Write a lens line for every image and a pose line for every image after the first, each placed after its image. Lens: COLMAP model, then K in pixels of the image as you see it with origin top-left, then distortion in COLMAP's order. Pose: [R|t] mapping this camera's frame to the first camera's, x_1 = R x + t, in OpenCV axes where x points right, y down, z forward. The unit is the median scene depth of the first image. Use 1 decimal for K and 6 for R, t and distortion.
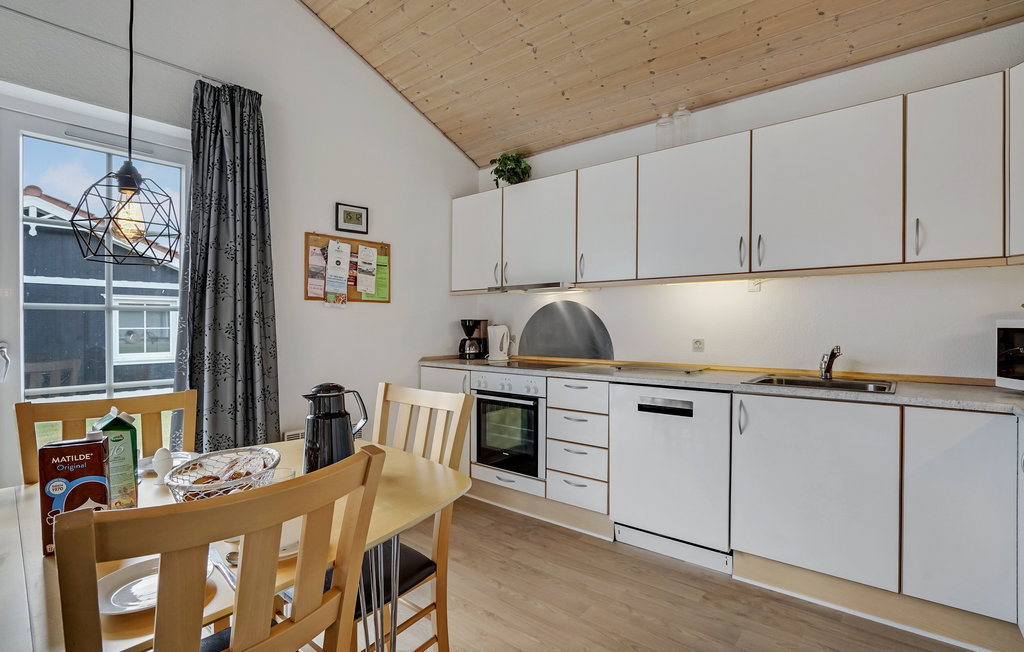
lens RADIAL K [[474.4, 0, 512.0], [0, 474.4, 326.0], [0, 0, 1]] dist [-0.005661, -0.000317]
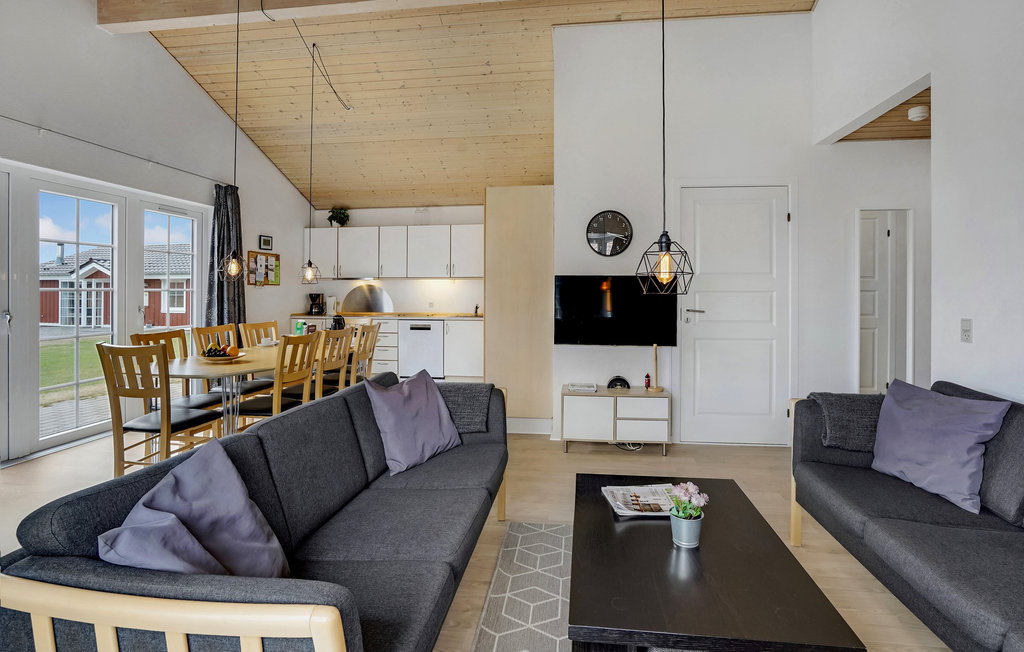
lens RADIAL K [[496.7, 0, 510.7], [0, 496.7, 285.1], [0, 0, 1]] dist [-0.003475, 0.000197]
pose [[0.833228, 0.006658, 0.552890, -0.610647], [0.002127, 0.999882, -0.015247, -0.018411], [-0.552926, 0.013880, 0.833115, -1.228073]]
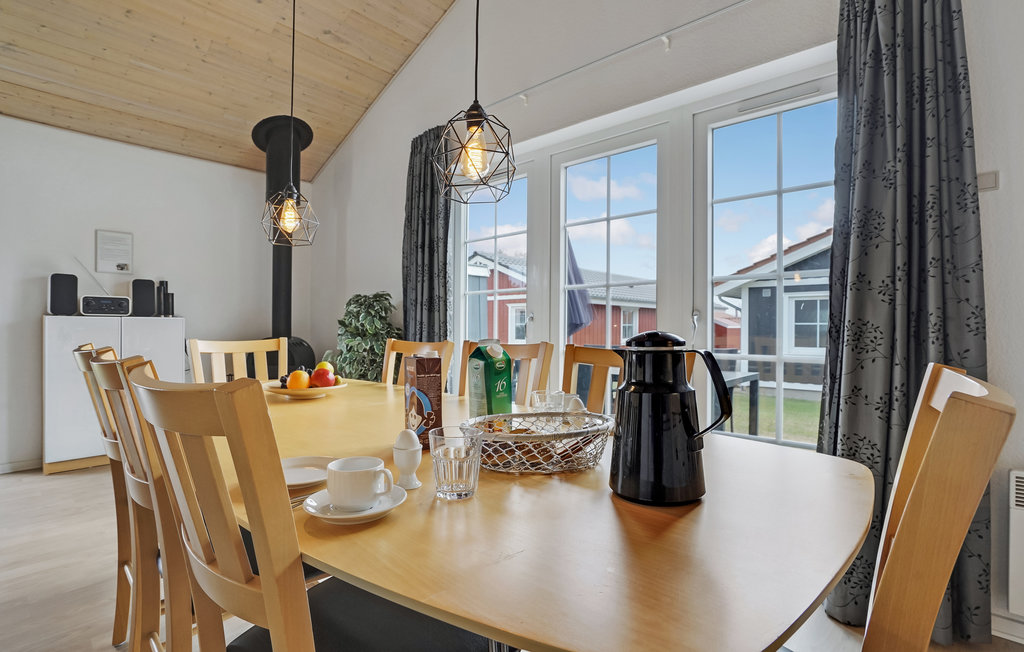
lens RADIAL K [[474.4, 0, 512.0], [0, 474.4, 326.0], [0, 0, 1]] dist [-0.005661, -0.000317]
pose [[-0.014839, -0.007262, -0.999864, 0.110035], [-0.000365, 0.999974, -0.007257, 0.073821], [0.999890, 0.000257, -0.014841, 0.518127]]
